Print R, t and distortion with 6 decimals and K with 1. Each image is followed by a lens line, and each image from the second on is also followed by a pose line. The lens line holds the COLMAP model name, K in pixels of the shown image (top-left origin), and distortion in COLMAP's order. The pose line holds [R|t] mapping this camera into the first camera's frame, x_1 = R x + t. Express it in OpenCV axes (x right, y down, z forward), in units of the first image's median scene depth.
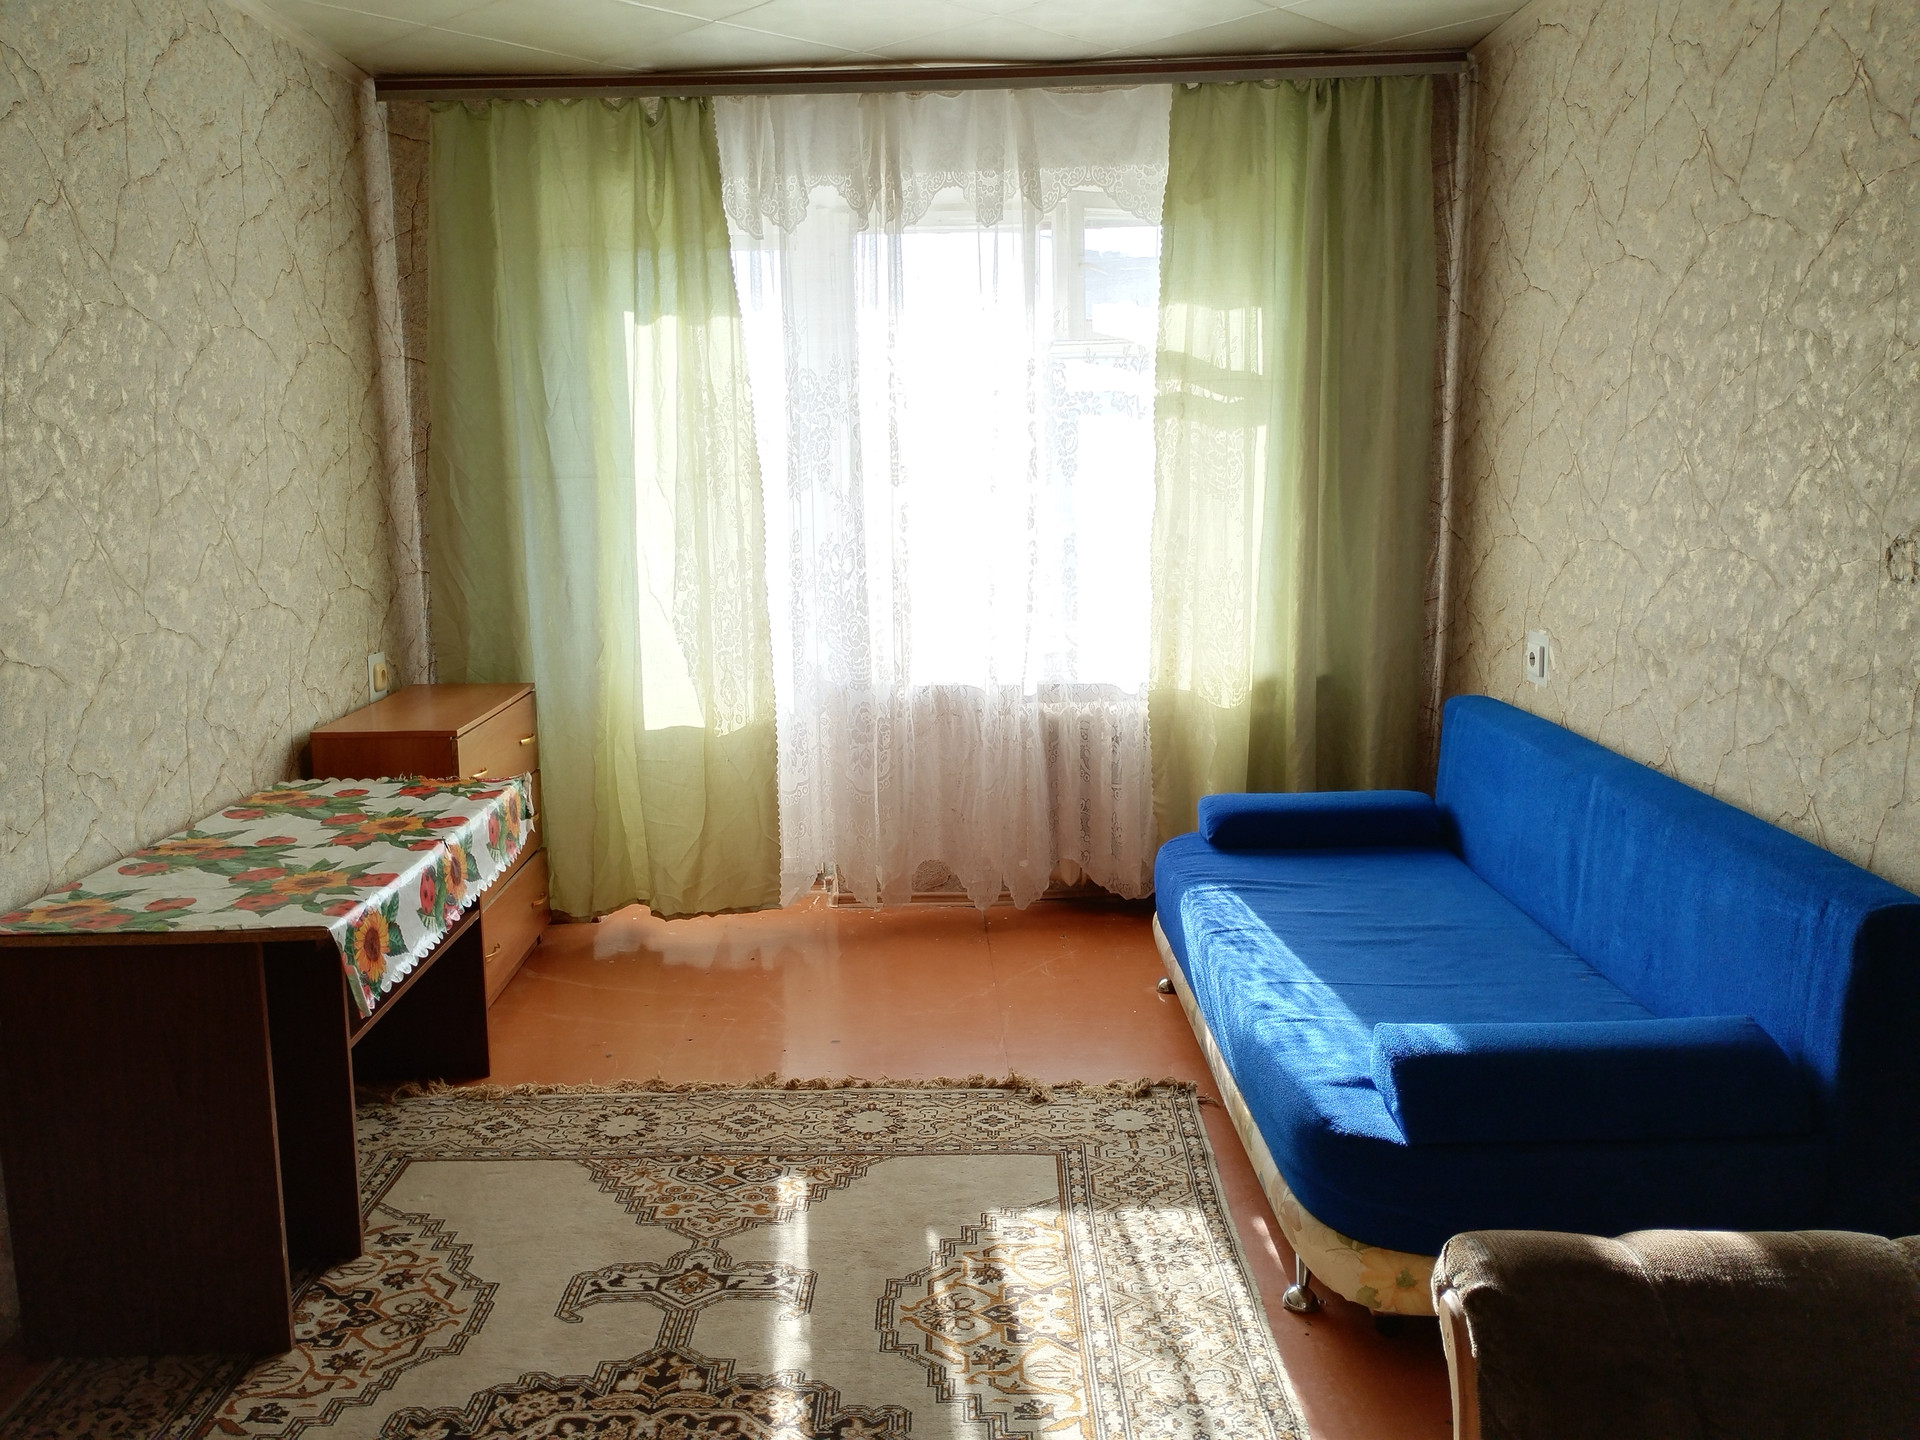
lens RADIAL K [[1557.0, 0, 958.8], [0, 1557.0, 713.0], [0, 0, 1]] dist [0.071398, -0.081397]
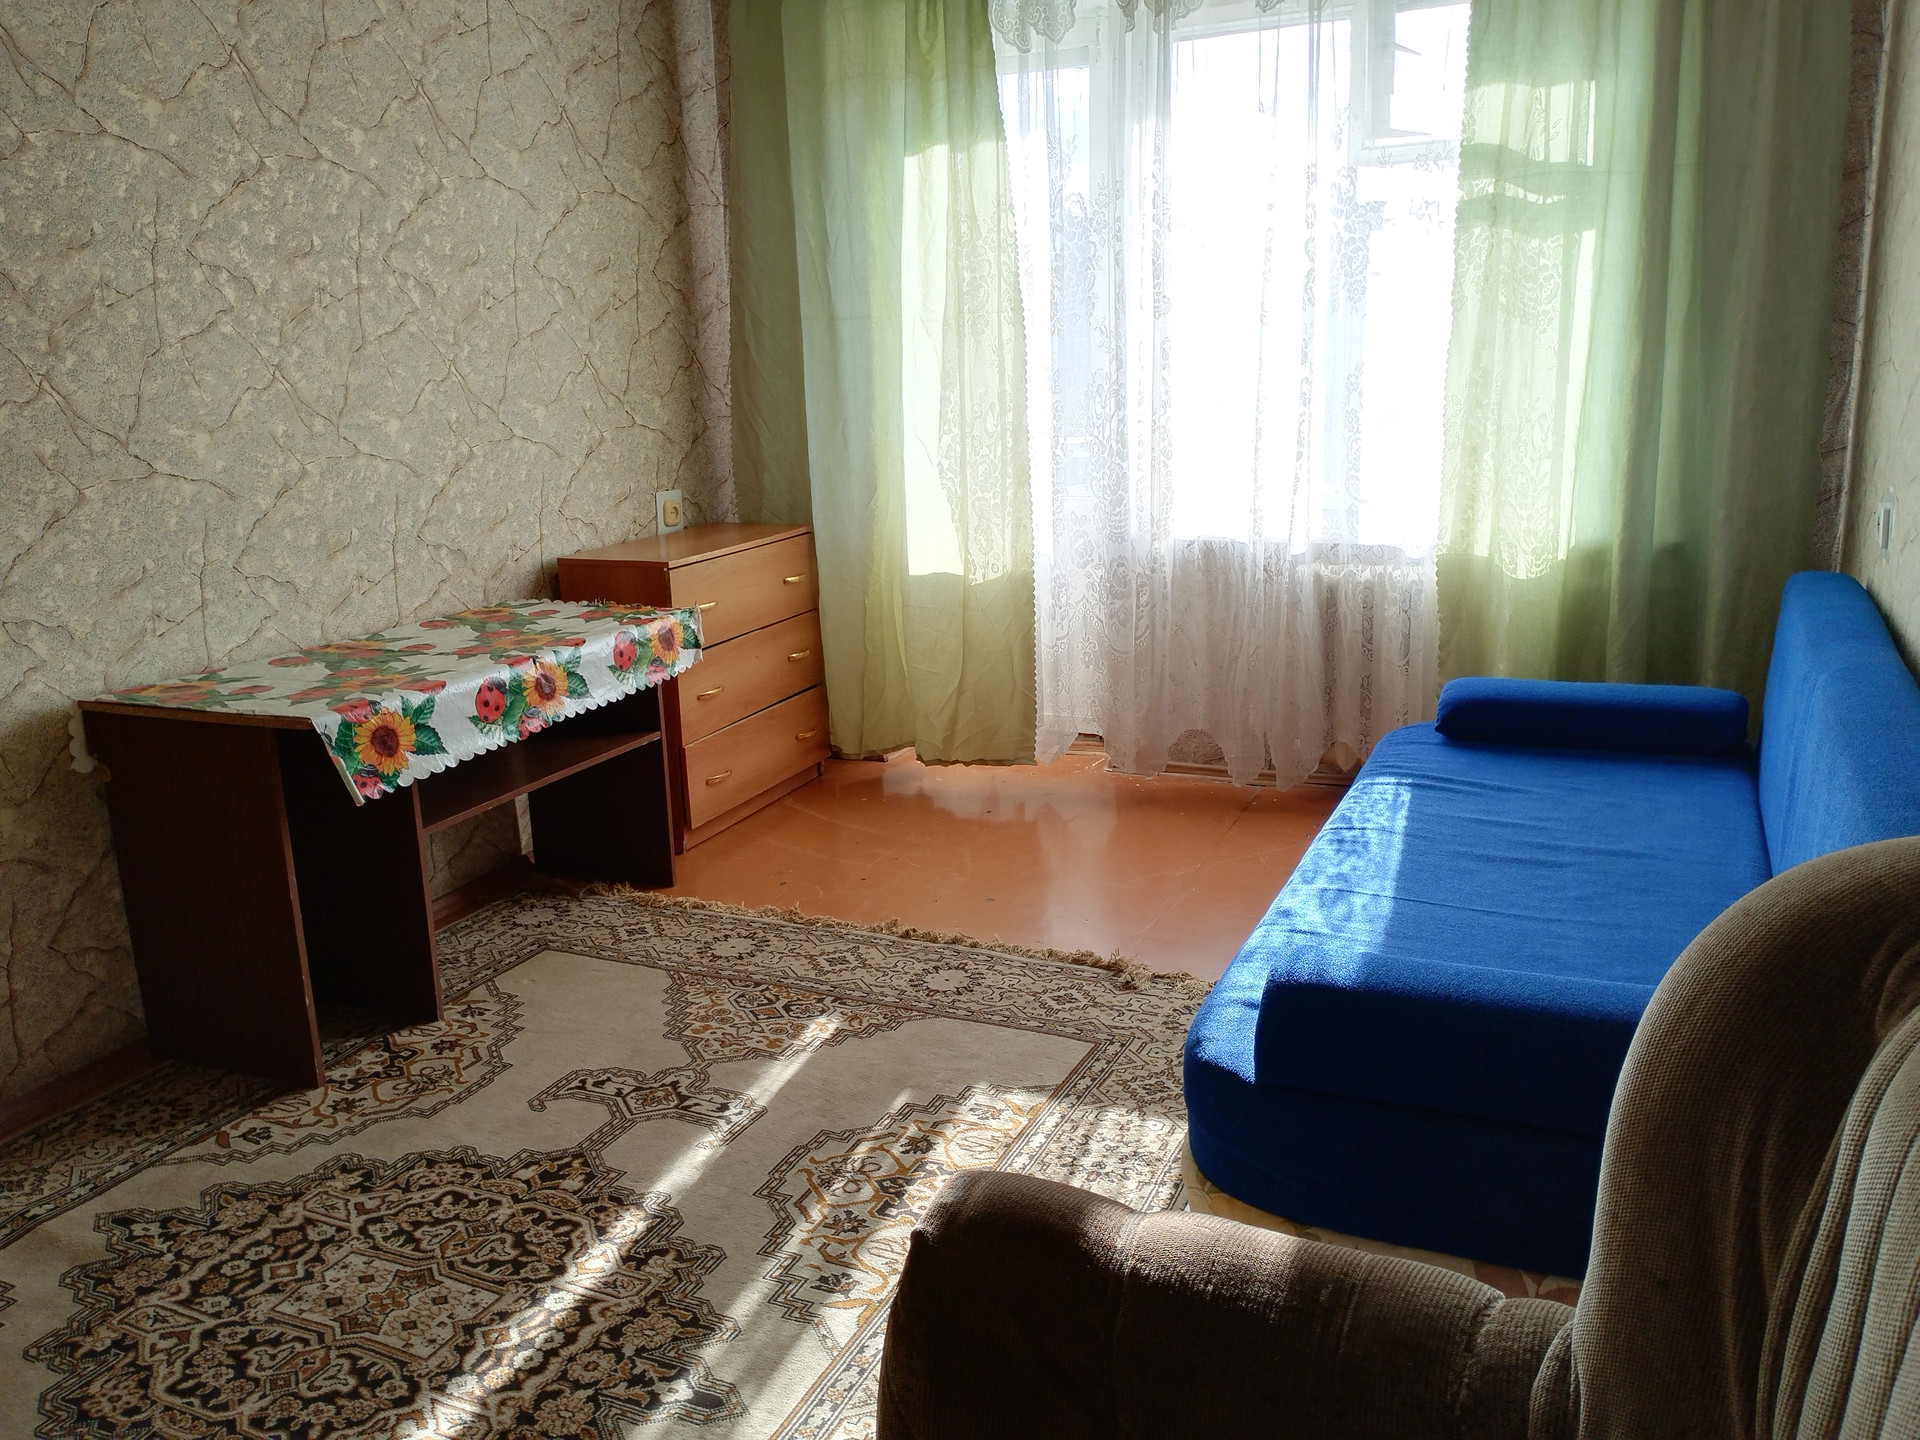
lens RADIAL K [[1557.0, 0, 964.9], [0, 1557.0, 716.5], [0, 0, 1]] dist [0.071398, -0.081397]
pose [[0.907918, 0.081205, -0.411206, 0.332990], [-0.045928, 0.994420, 0.094973, 0.006122], [0.416623, -0.067342, 0.906581, 0.135960]]
